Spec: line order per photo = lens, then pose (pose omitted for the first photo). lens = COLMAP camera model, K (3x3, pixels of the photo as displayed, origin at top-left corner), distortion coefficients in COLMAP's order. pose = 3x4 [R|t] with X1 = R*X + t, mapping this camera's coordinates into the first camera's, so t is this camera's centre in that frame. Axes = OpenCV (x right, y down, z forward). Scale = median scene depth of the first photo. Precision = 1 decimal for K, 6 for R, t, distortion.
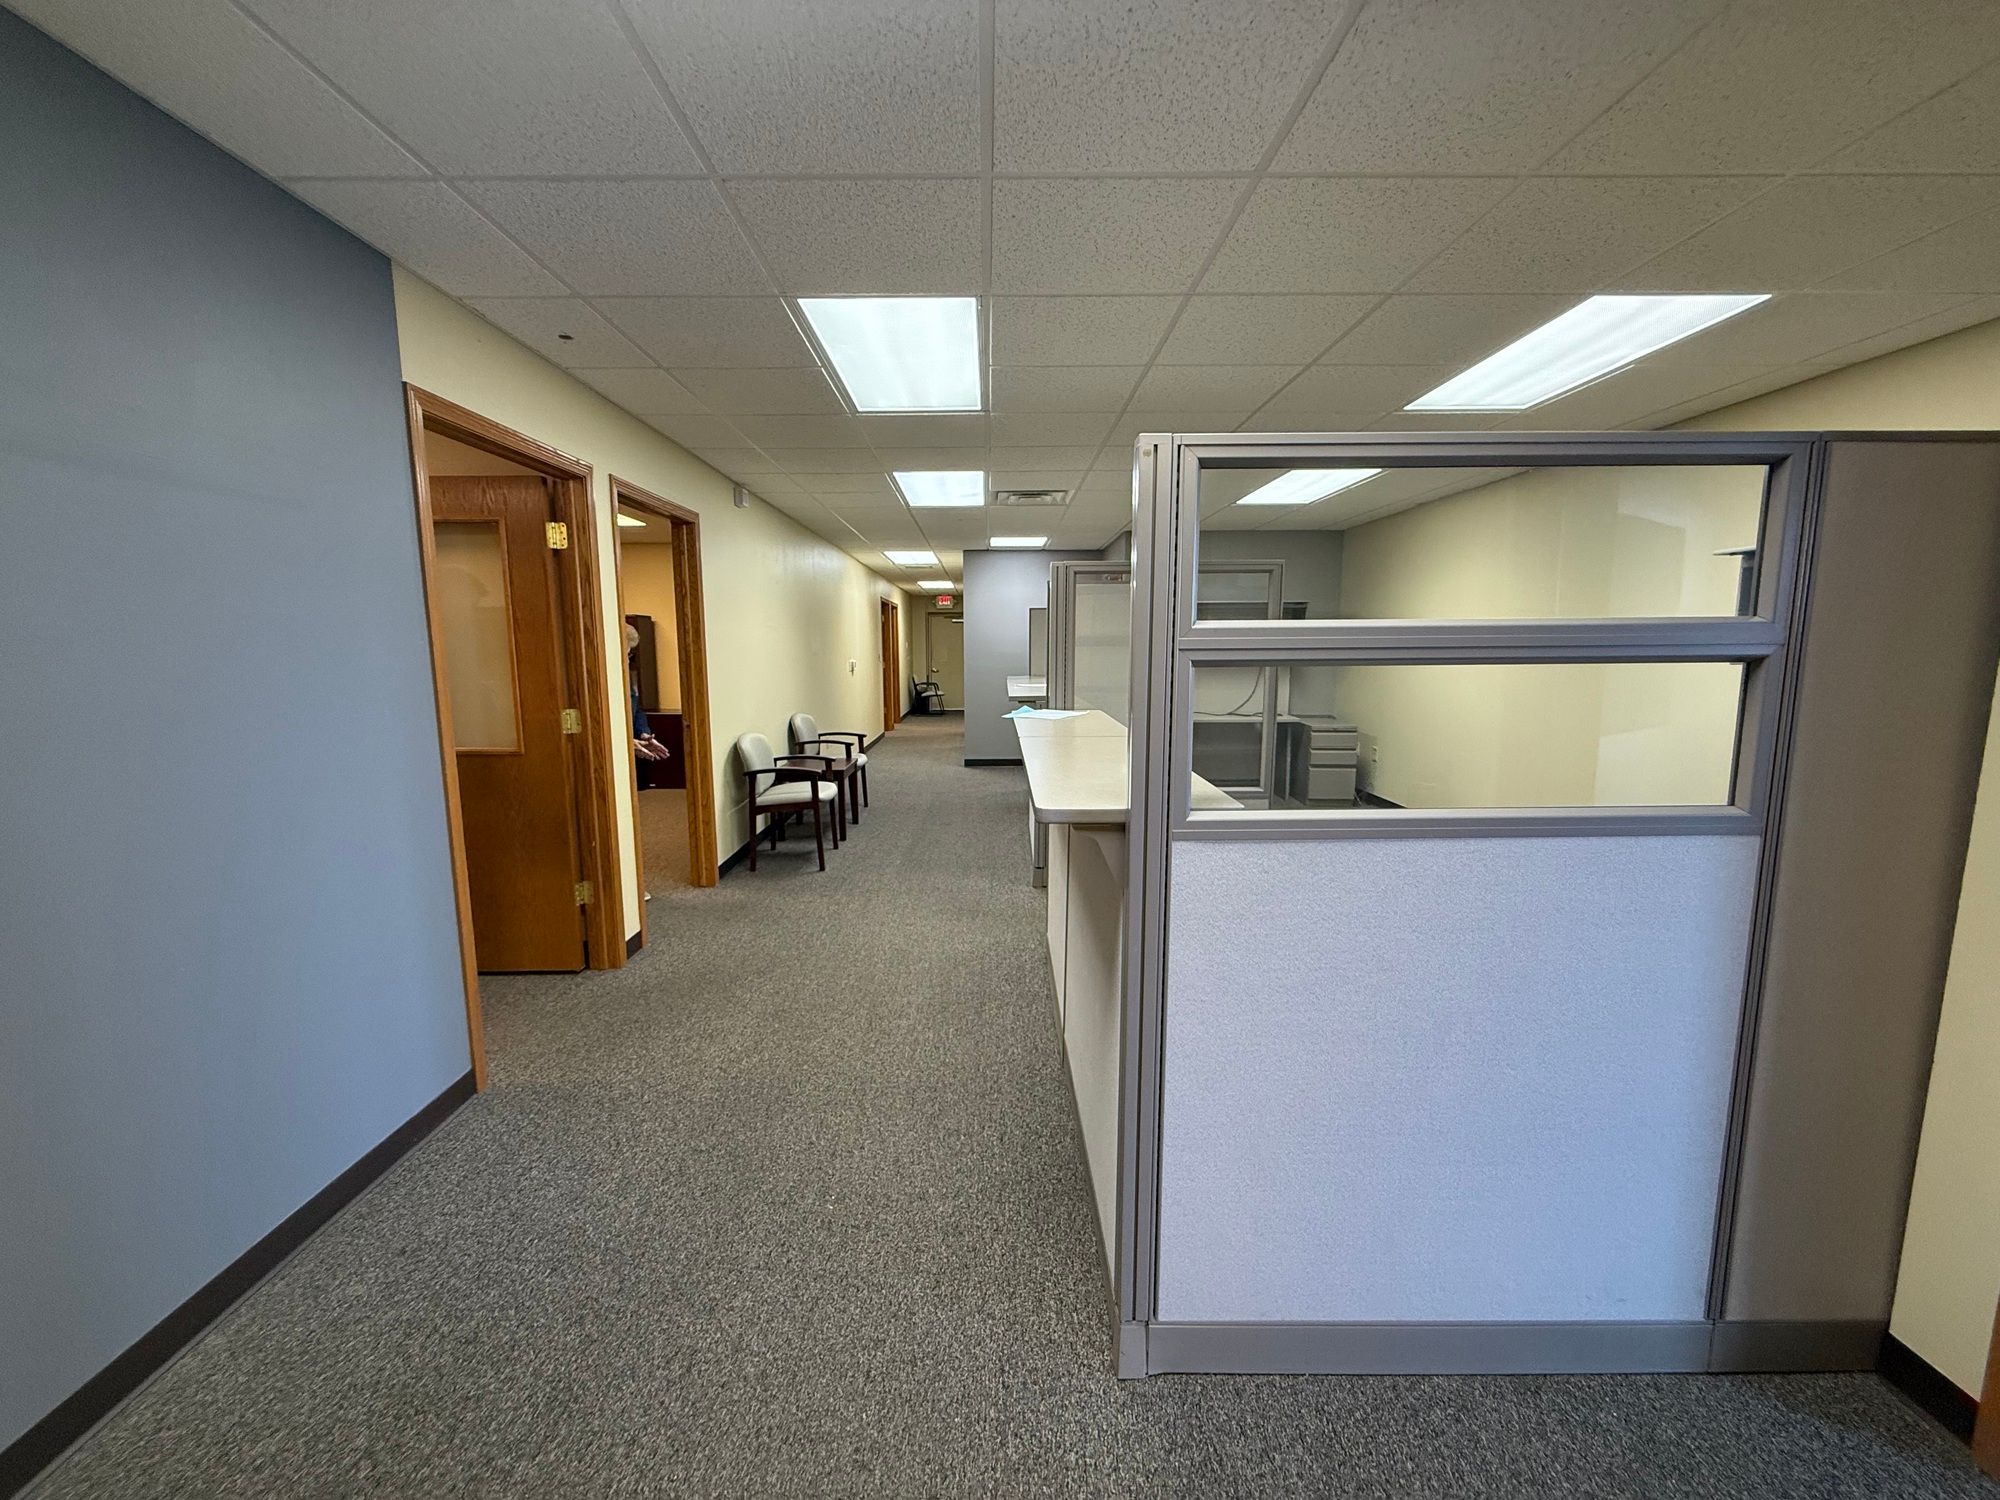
lens RADIAL K [[795.0, 0, 992.9], [0, 795.0, 756.0], [0, 0, 1]] dist [0.000130, -0.000101]
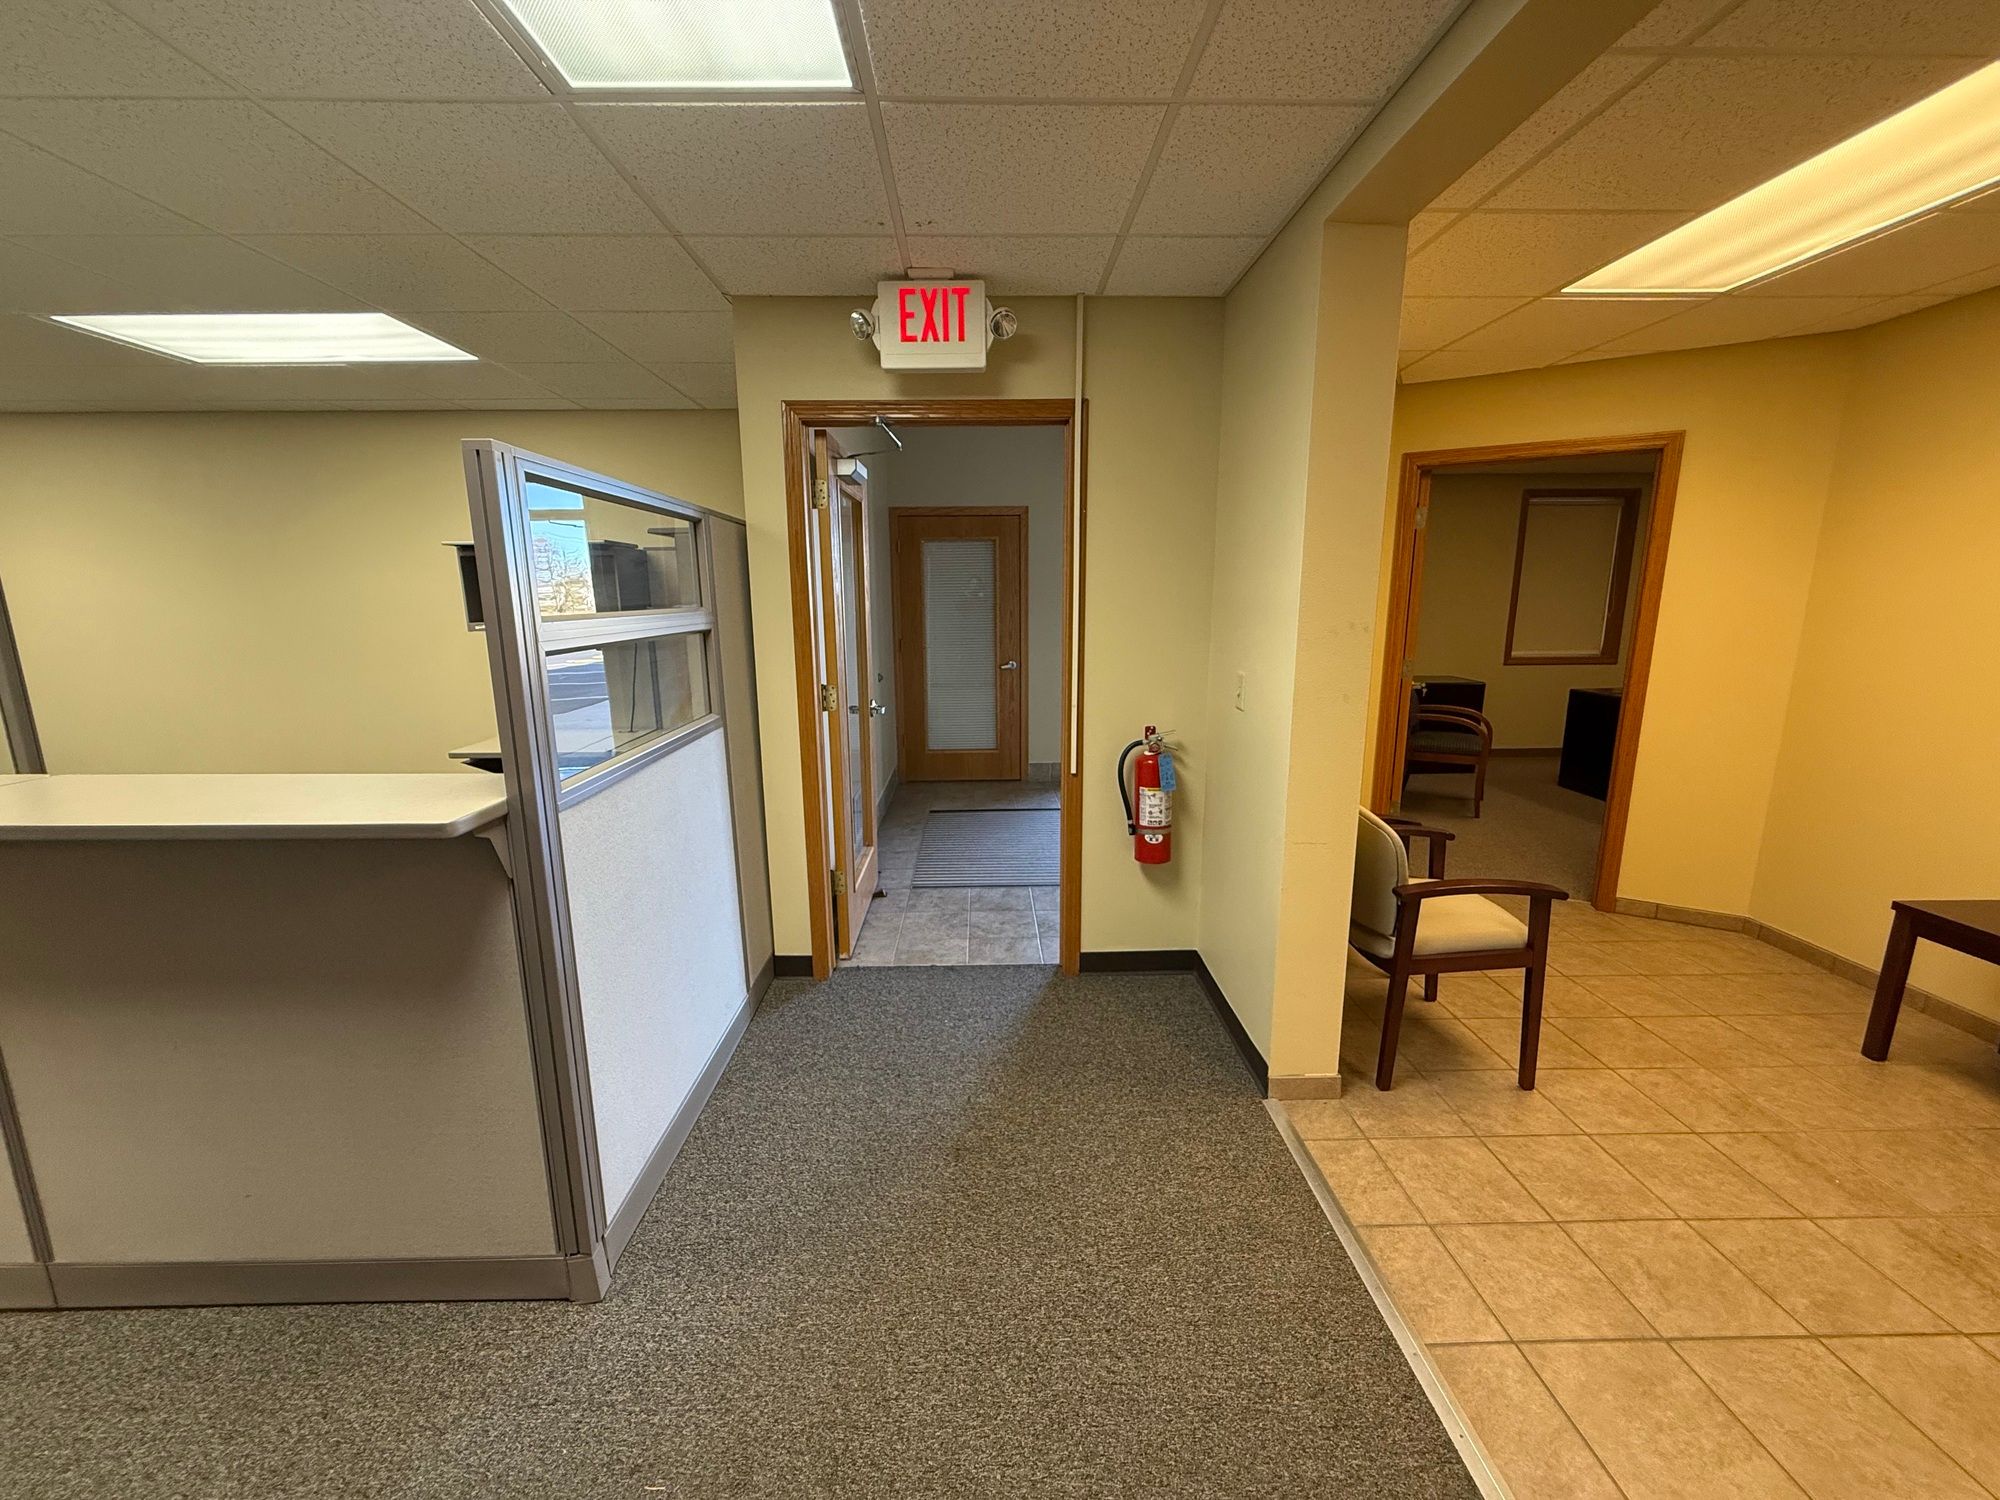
lens RADIAL K [[795.0, 0, 991.3], [0, 795.0, 756.1], [0, 0, 1]] dist [0.000130, -0.000101]
pose [[-0.009824, -0.193091, 0.981132, -0.381371], [0.145309, 0.970488, 0.192451, -0.043416], [-0.989338, 0.144458, 0.018524, 0.159190]]
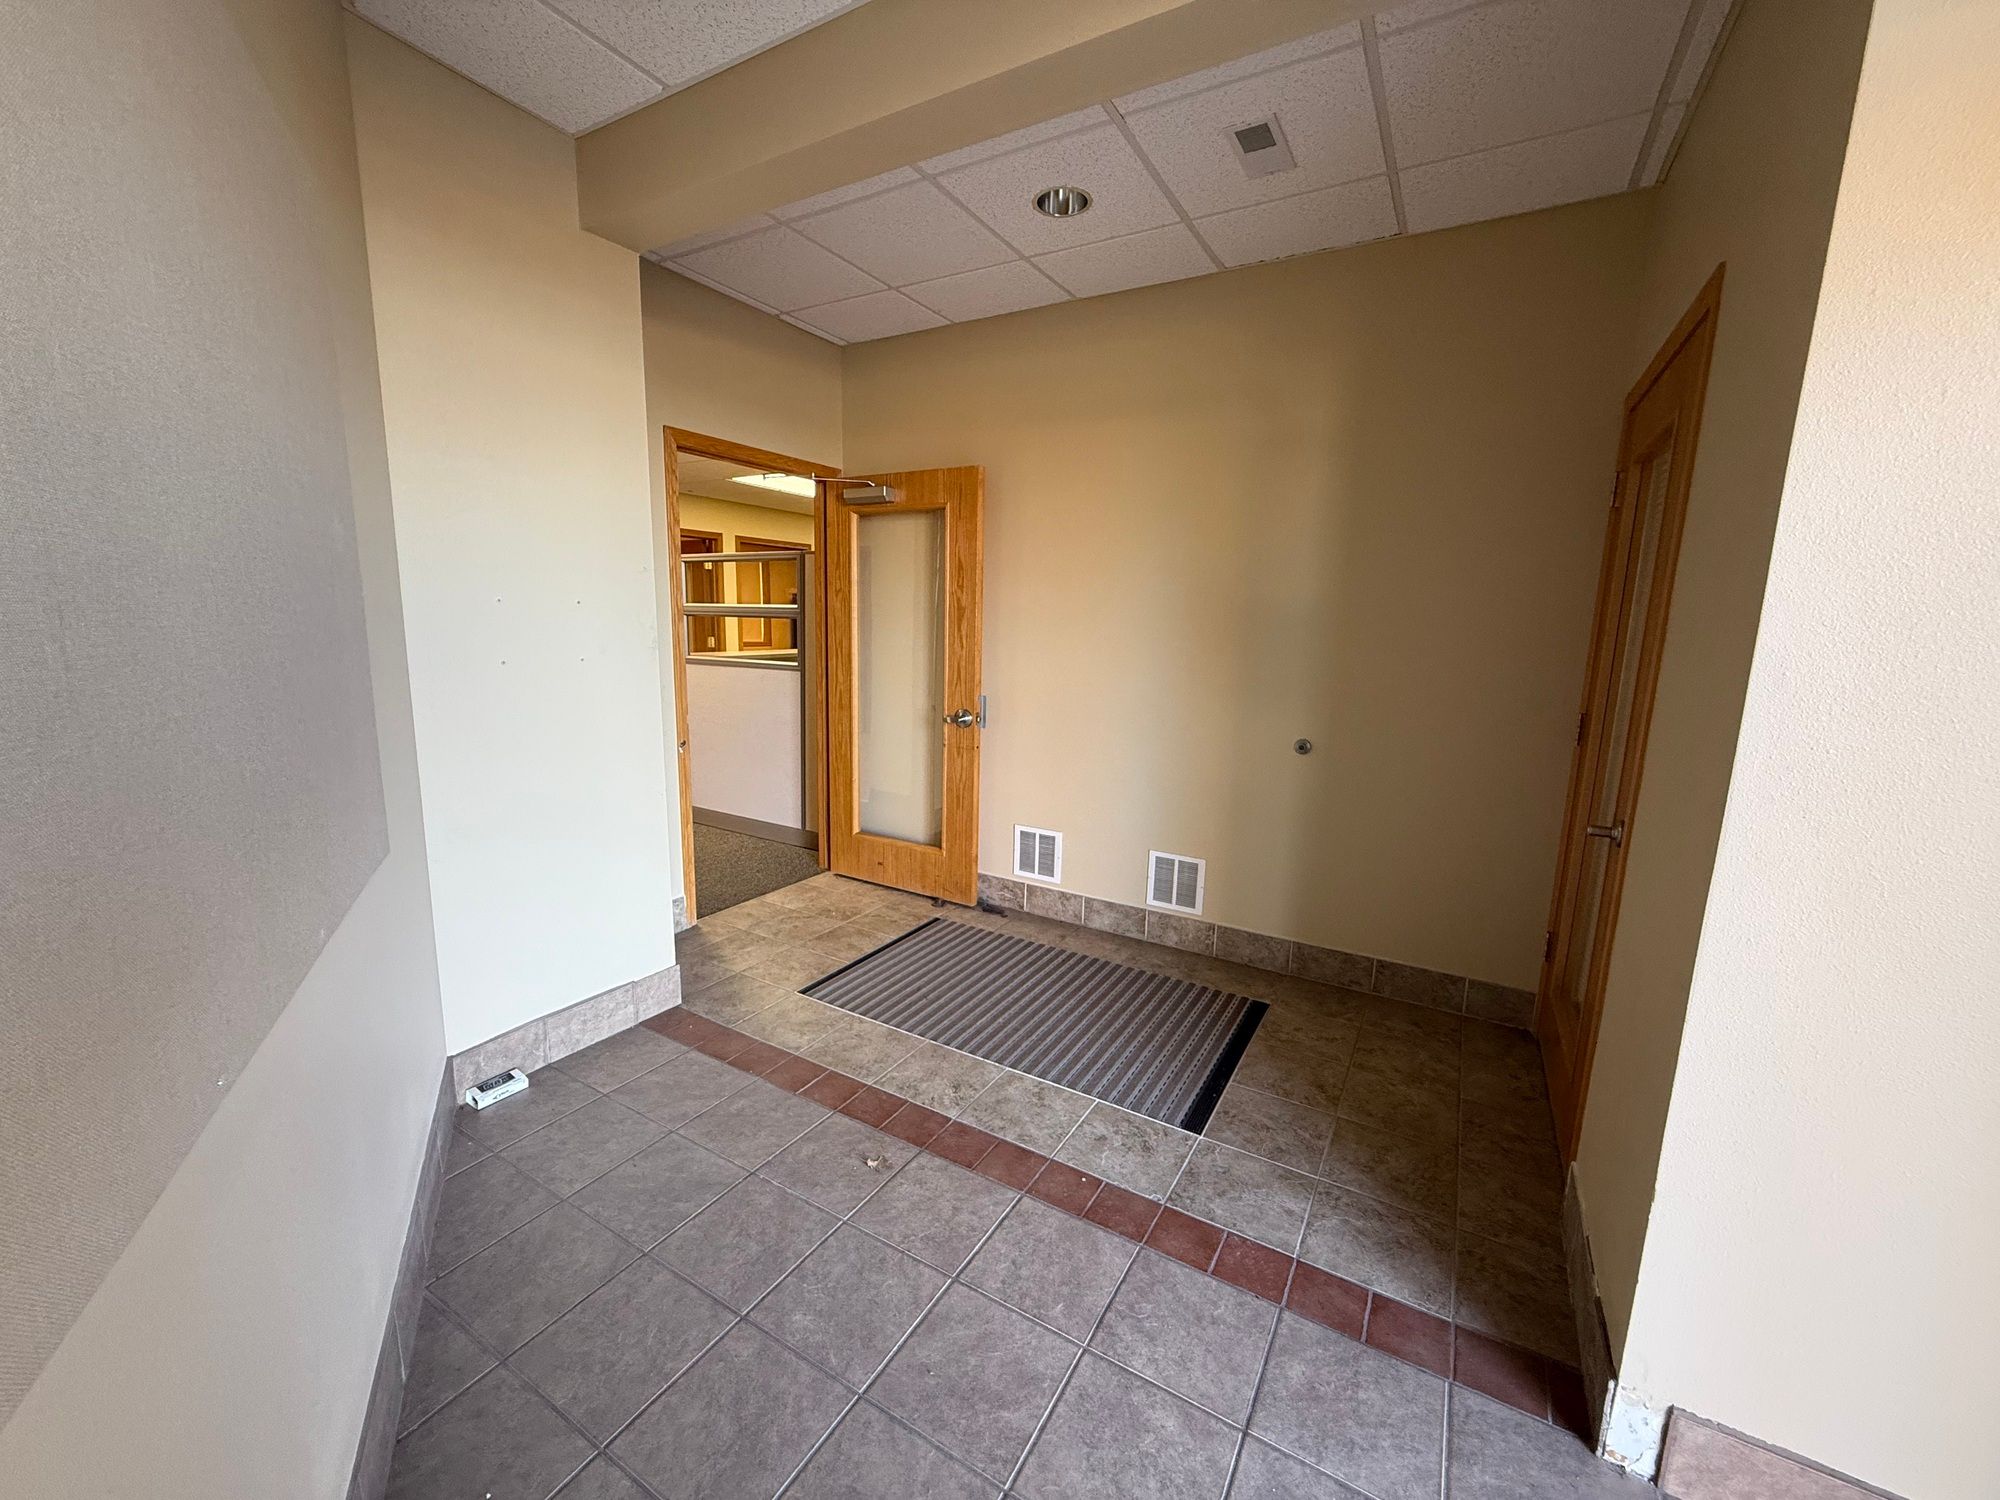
lens RADIAL K [[795.0, 0, 997.4], [0, 795.0, 752.6], [0, 0, 1]] dist [0.000130, -0.000101]
pose [[0.858272, 0.113668, -0.500449, 1.498086], [-0.102200, 0.993487, 0.050380, 0.083062], [0.502917, 0.007907, 0.864299, -0.642563]]
